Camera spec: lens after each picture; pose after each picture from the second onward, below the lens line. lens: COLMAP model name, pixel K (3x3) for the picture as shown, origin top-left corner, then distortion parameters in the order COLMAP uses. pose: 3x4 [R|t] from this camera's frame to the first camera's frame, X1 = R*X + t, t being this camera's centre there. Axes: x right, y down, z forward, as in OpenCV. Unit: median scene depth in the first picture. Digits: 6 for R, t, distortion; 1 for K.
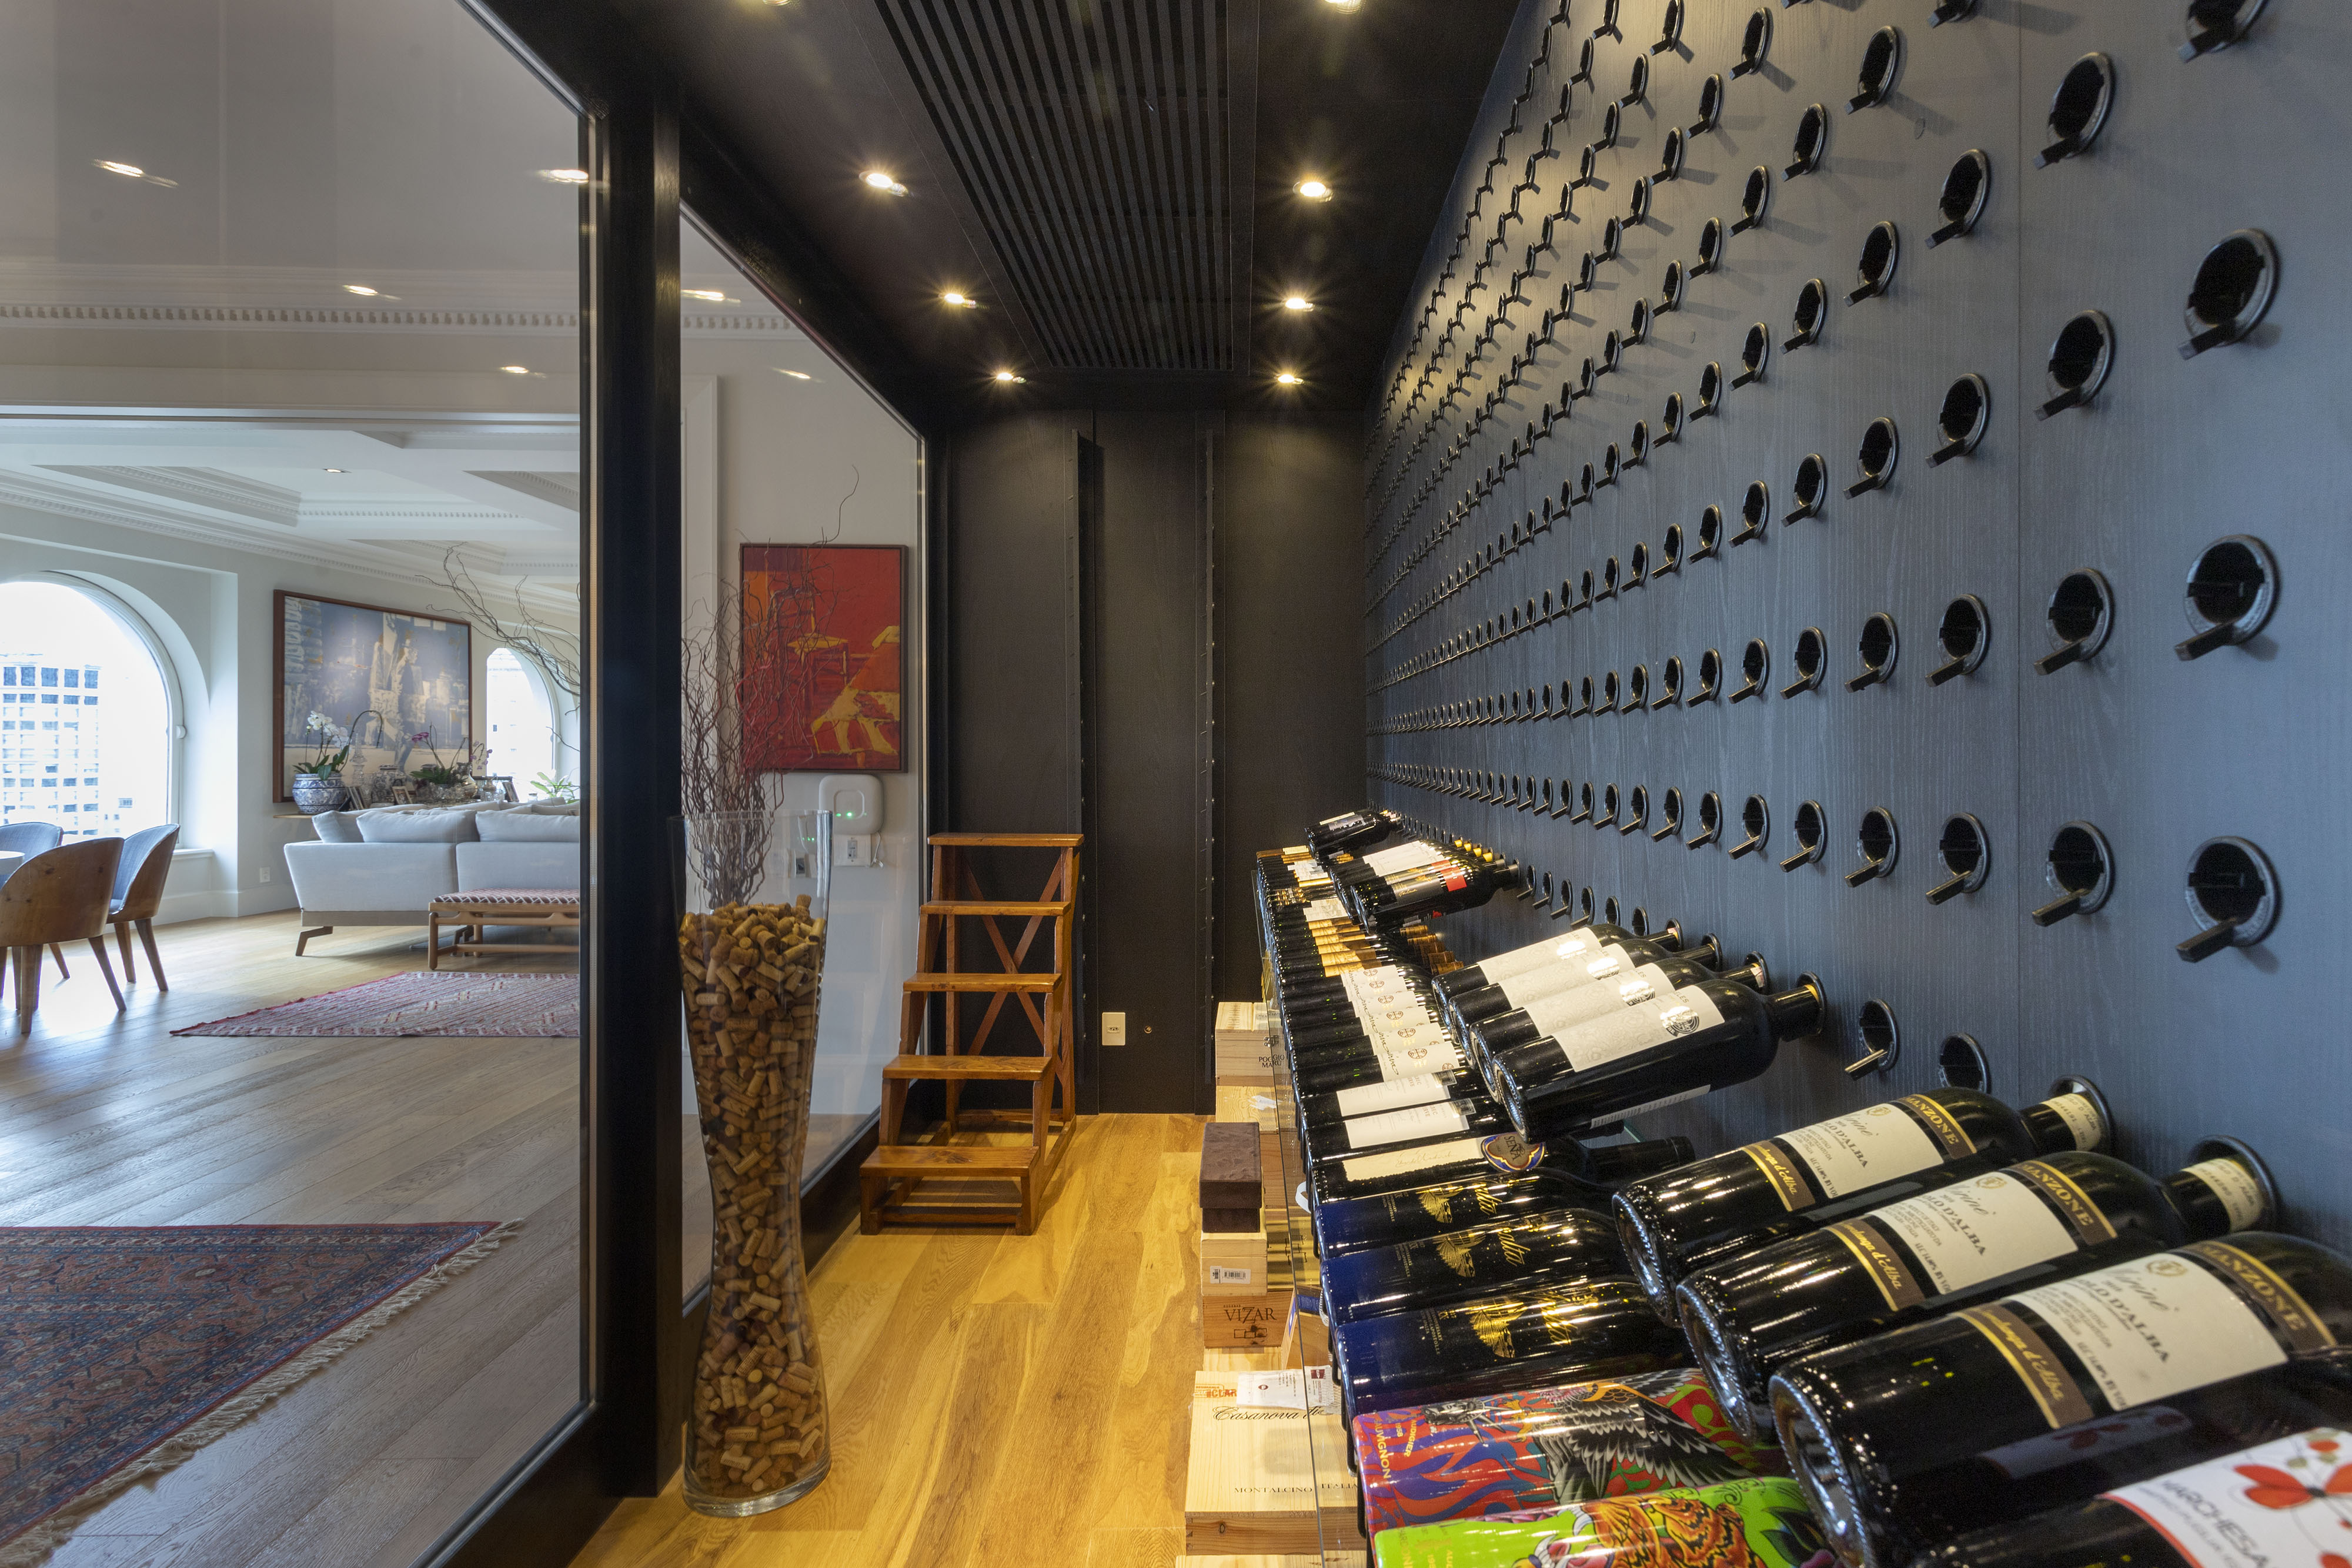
lens RADIAL K [[1115.5, 0, 1317.1], [0, 1115.5, 757.5], [0, 0, 1]] dist [-0.000878, -0.000848]
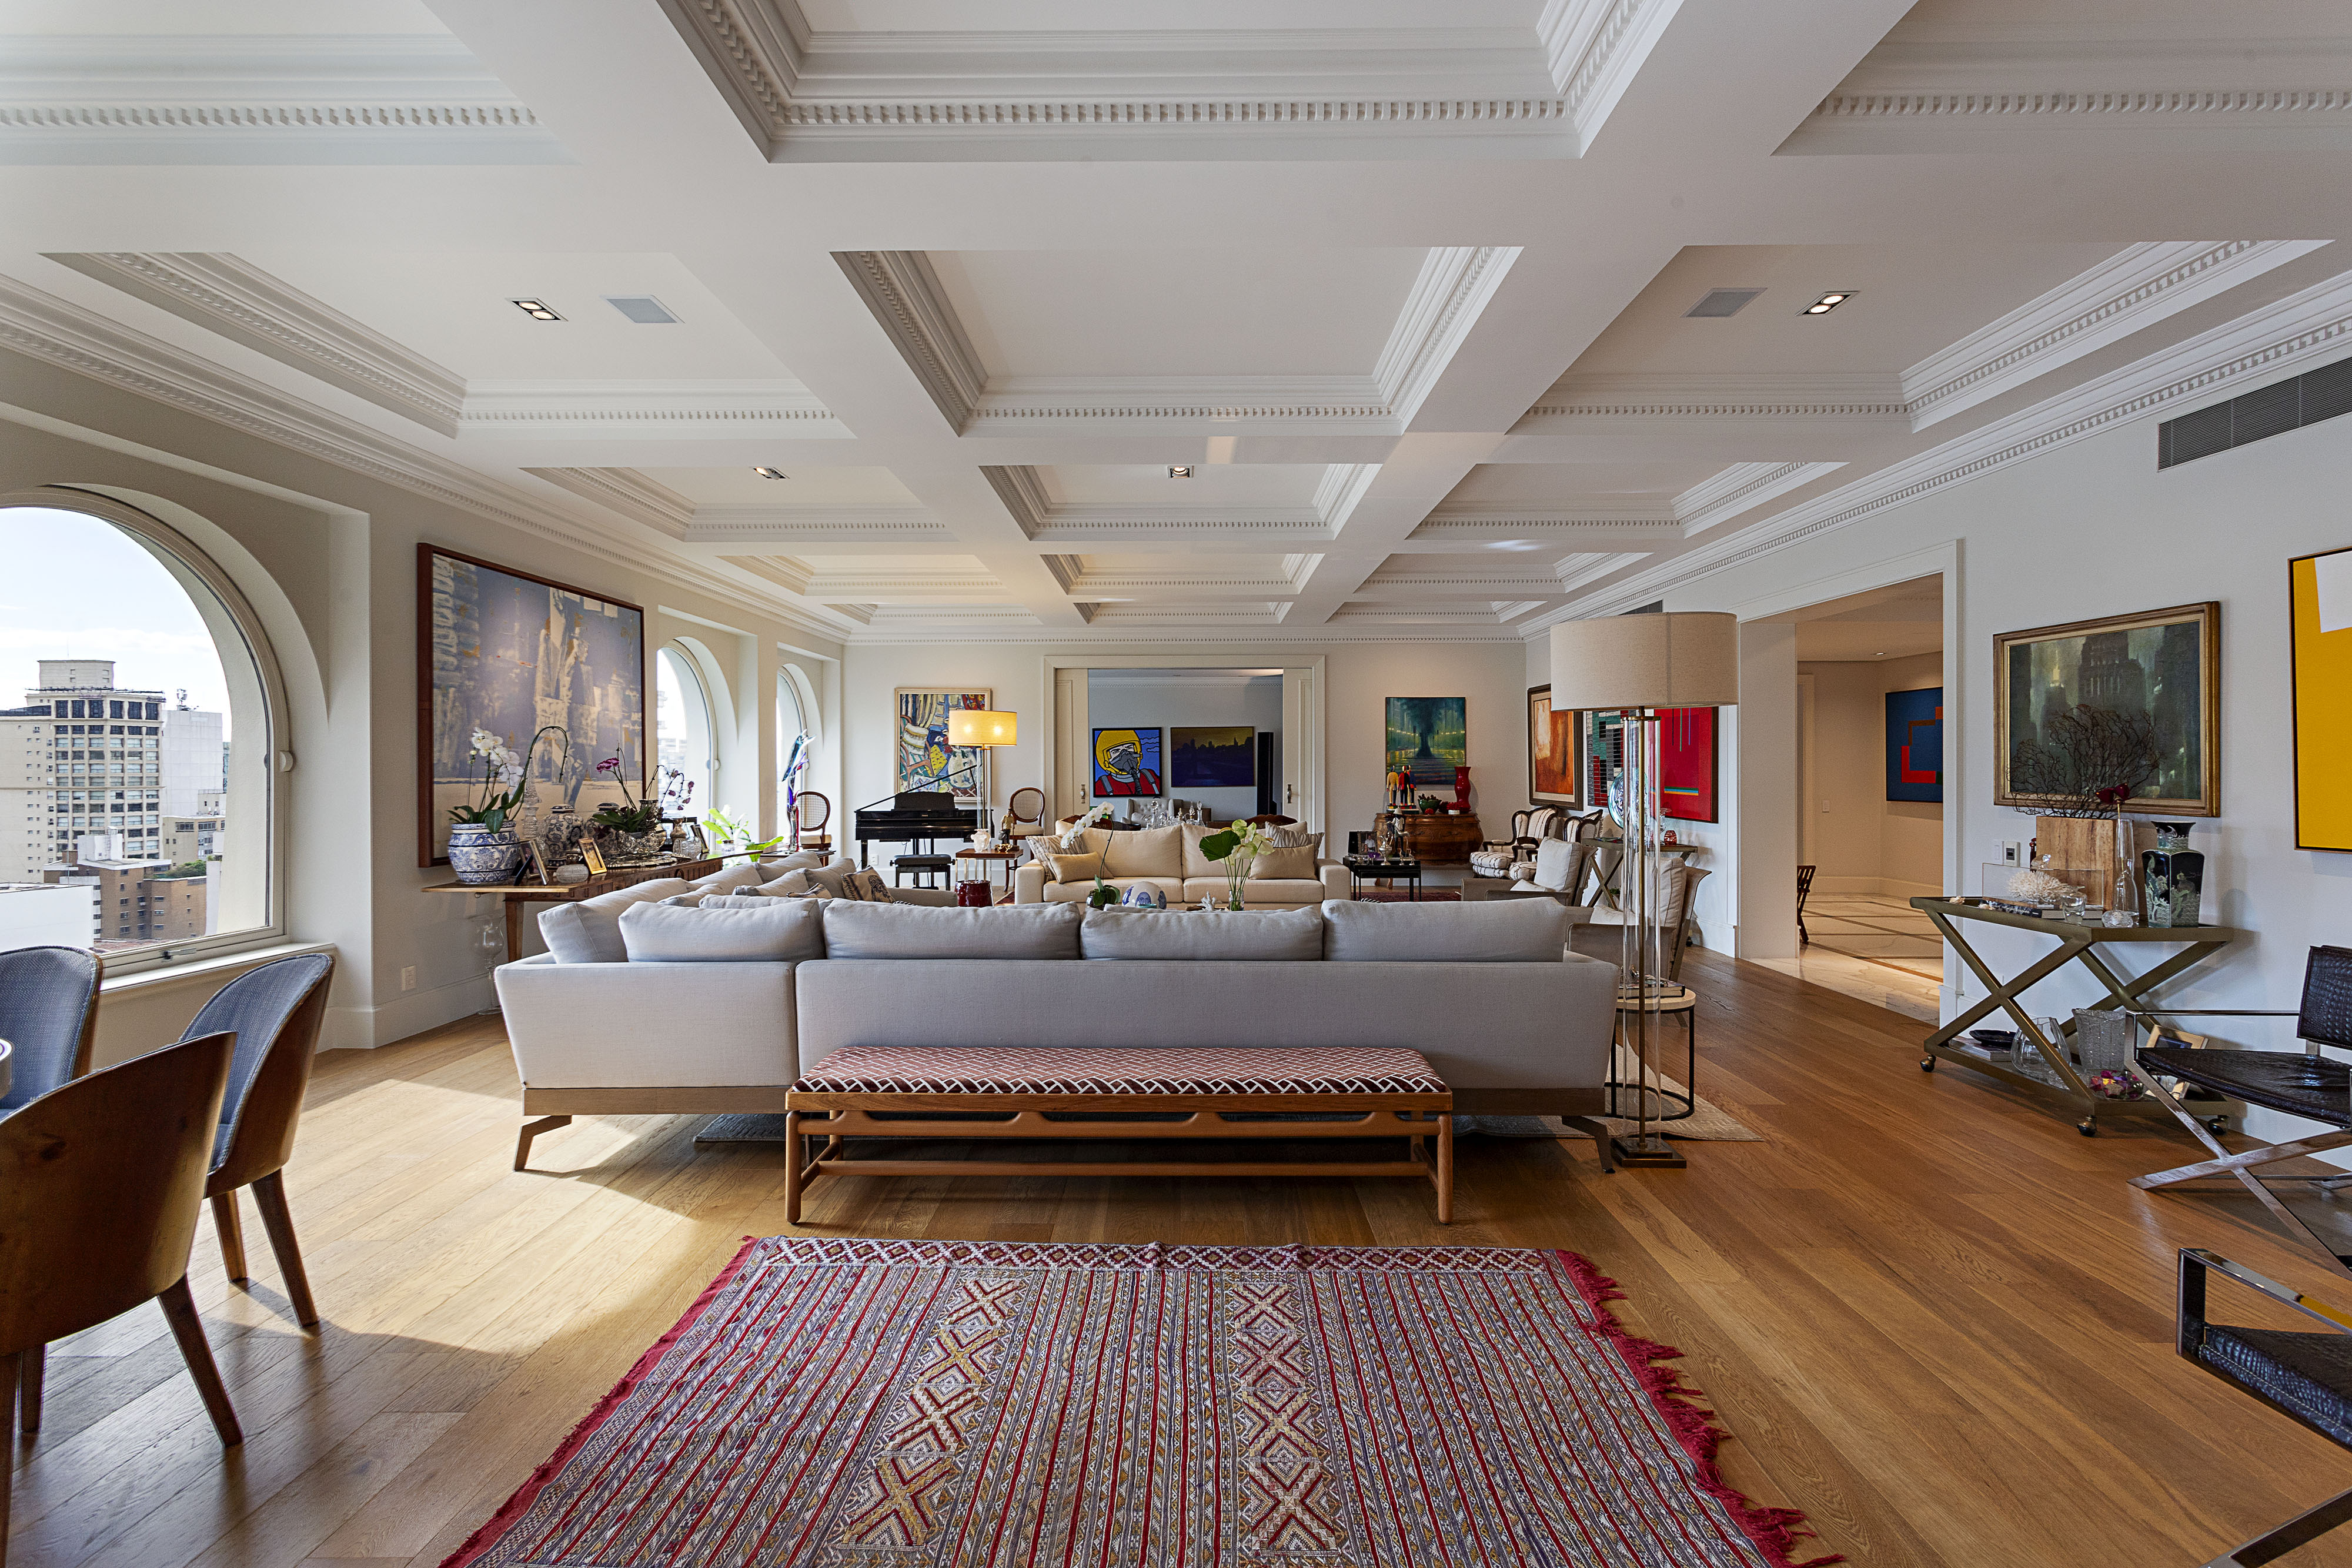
lens RADIAL K [[1057.7, 0, 1186.4], [0, 1057.7, 773.6], [0, 0, 1]] dist [0.000710, 0.000590]
pose [[0.998138, -0.008624, -0.060387, -0.437891], [0.008584, 0.999963, -0.000922, -0.010248], [0.060393, 0.000402, 0.998175, 0.396344]]
